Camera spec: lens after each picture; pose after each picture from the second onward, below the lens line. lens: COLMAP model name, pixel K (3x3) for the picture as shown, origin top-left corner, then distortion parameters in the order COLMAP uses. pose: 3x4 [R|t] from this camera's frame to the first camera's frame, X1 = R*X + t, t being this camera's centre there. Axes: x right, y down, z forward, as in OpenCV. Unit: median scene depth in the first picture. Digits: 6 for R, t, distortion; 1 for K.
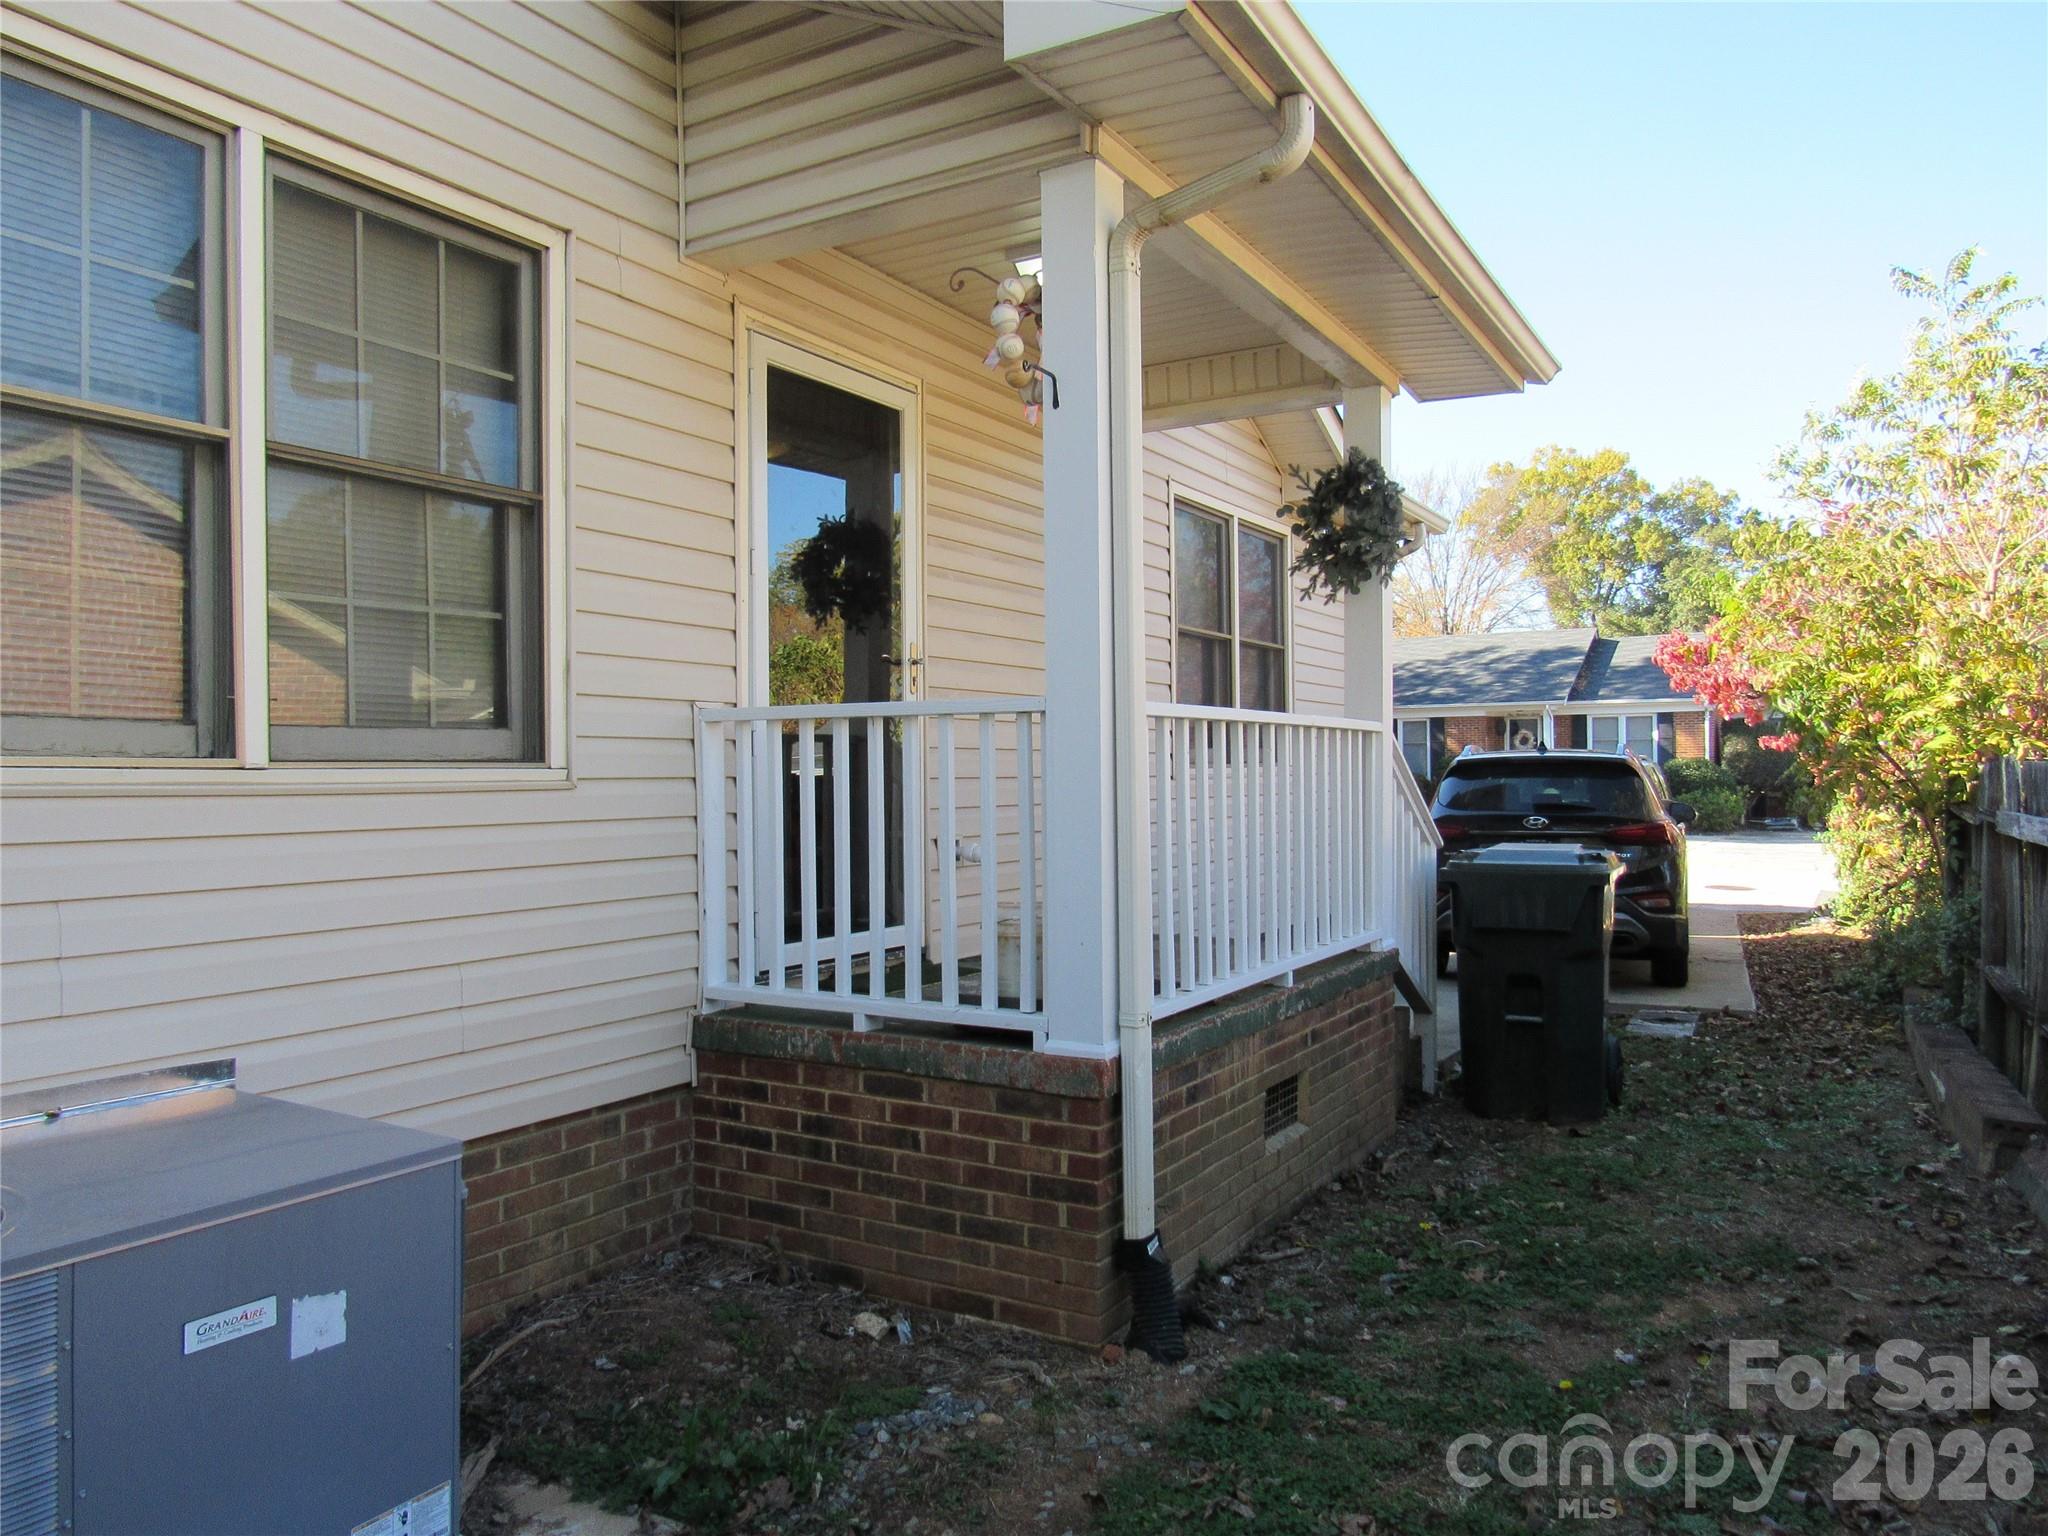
lens RADIAL K [[1462.1, 0, 1012.8], [0, 1462.1, 773.2], [0, 0, 1]] dist [-0.028134, 0.013109]
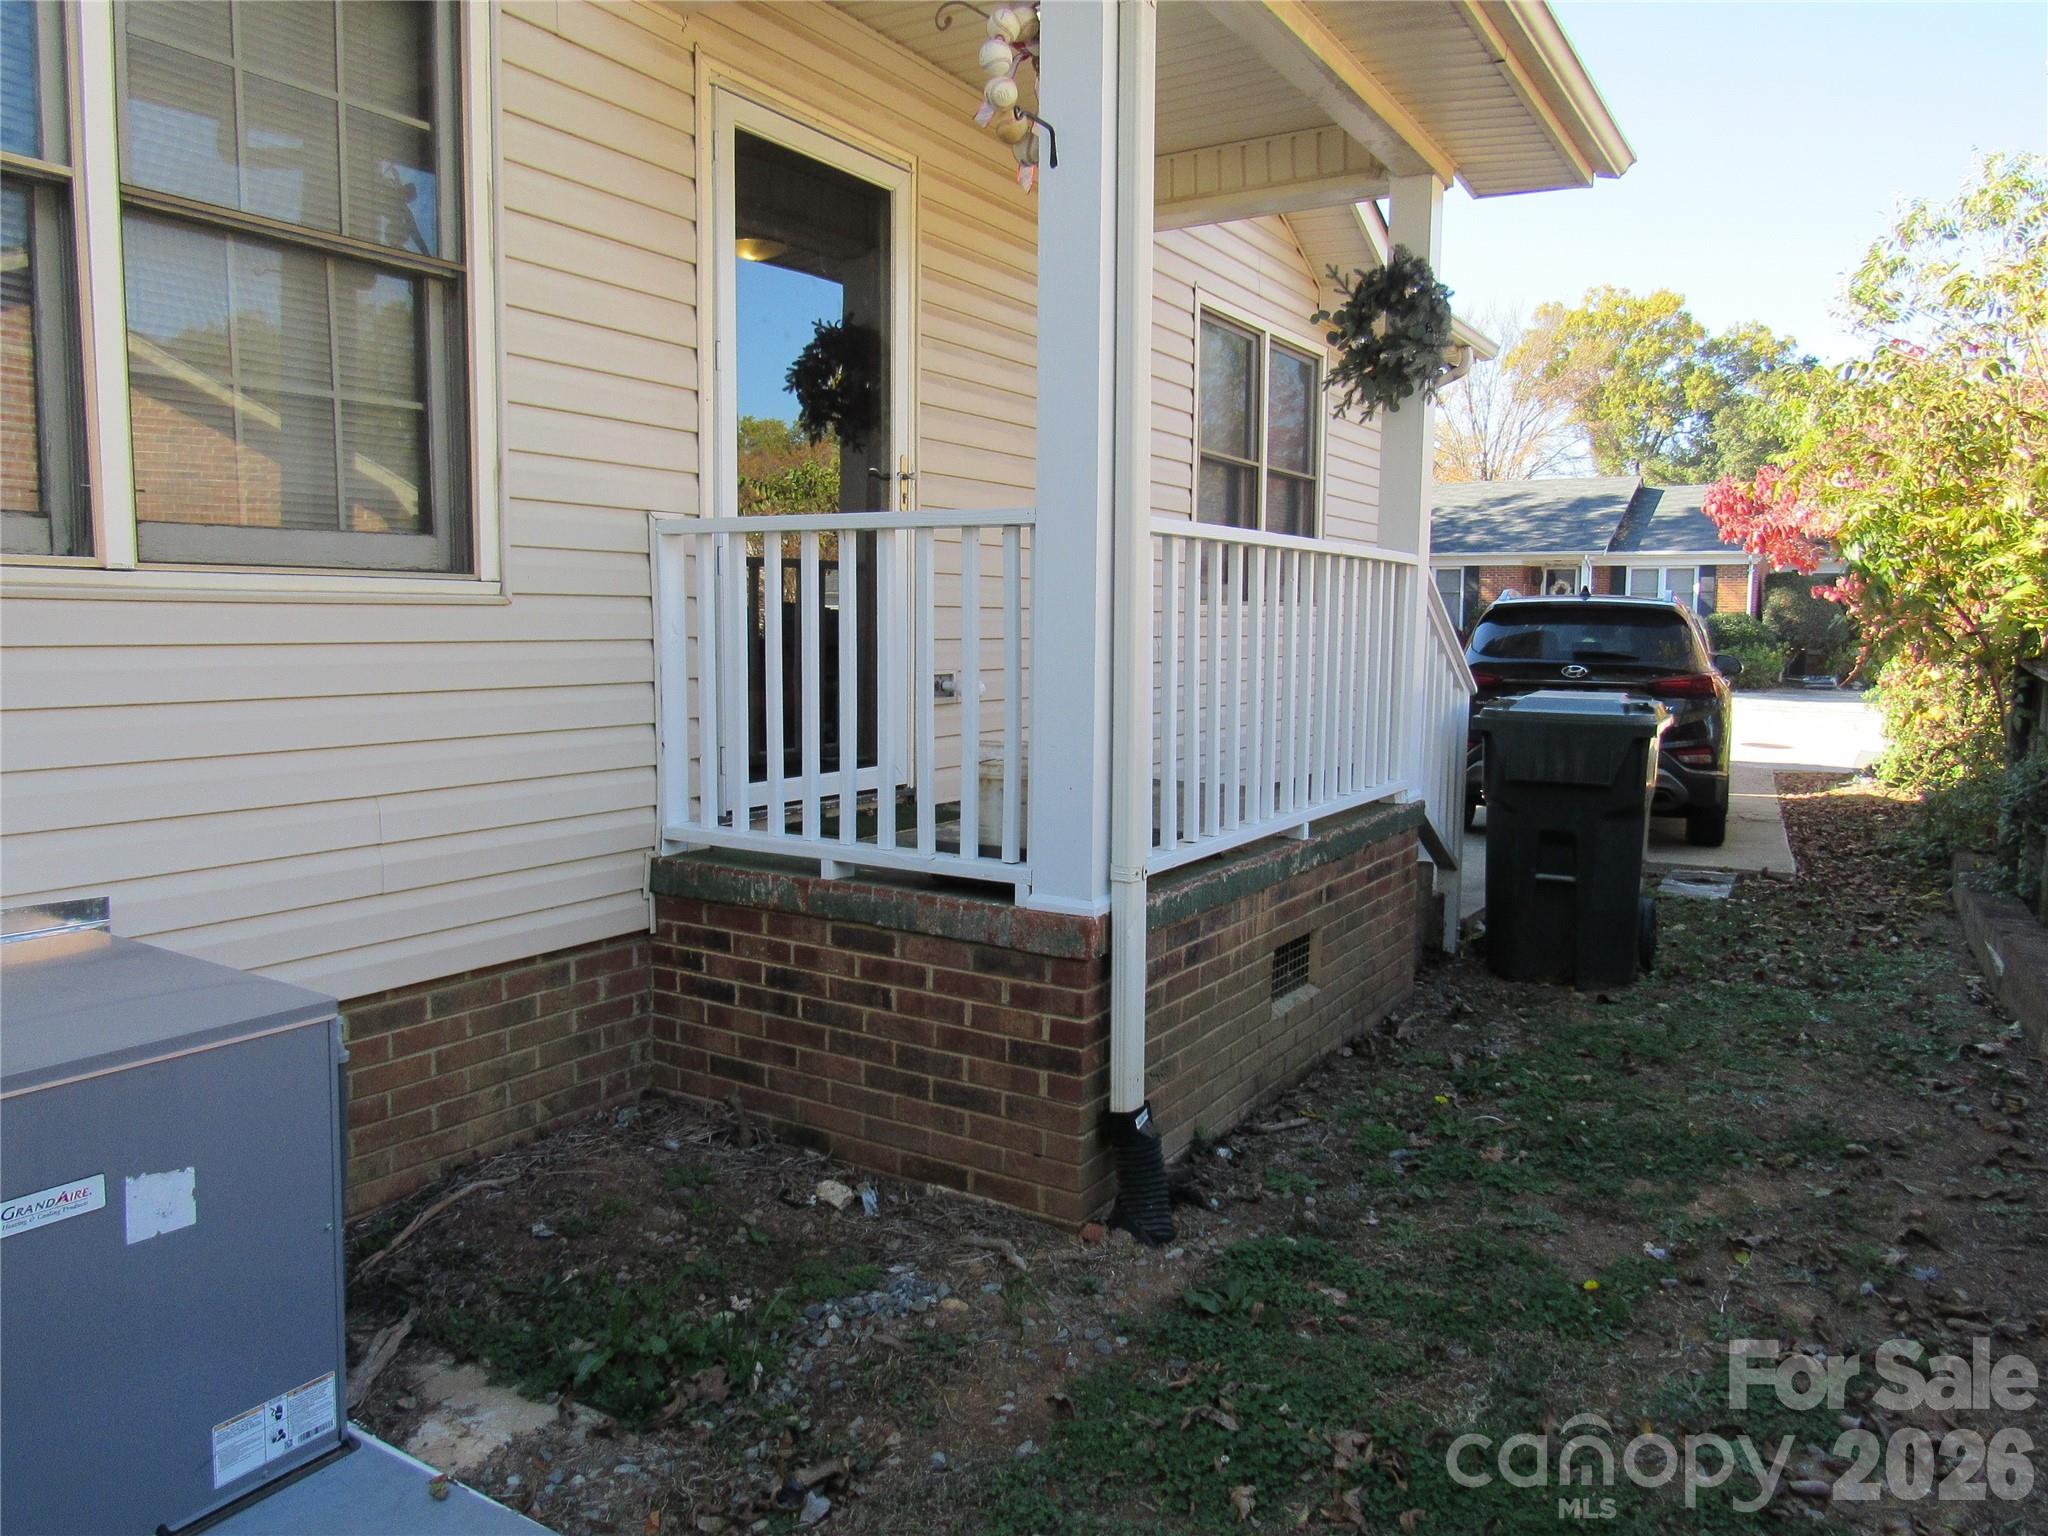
lens RADIAL K [[1462.1, 0, 1011.6], [0, 1462.1, 758.8], [0, 0, 1]] dist [-0.028134, 0.013109]
pose [[0.999635, 0.020455, -0.017631, 0.023790], [-0.018647, 0.995083, 0.097271, 0.011462], [0.019534, -0.096907, 0.995102, 0.100385]]
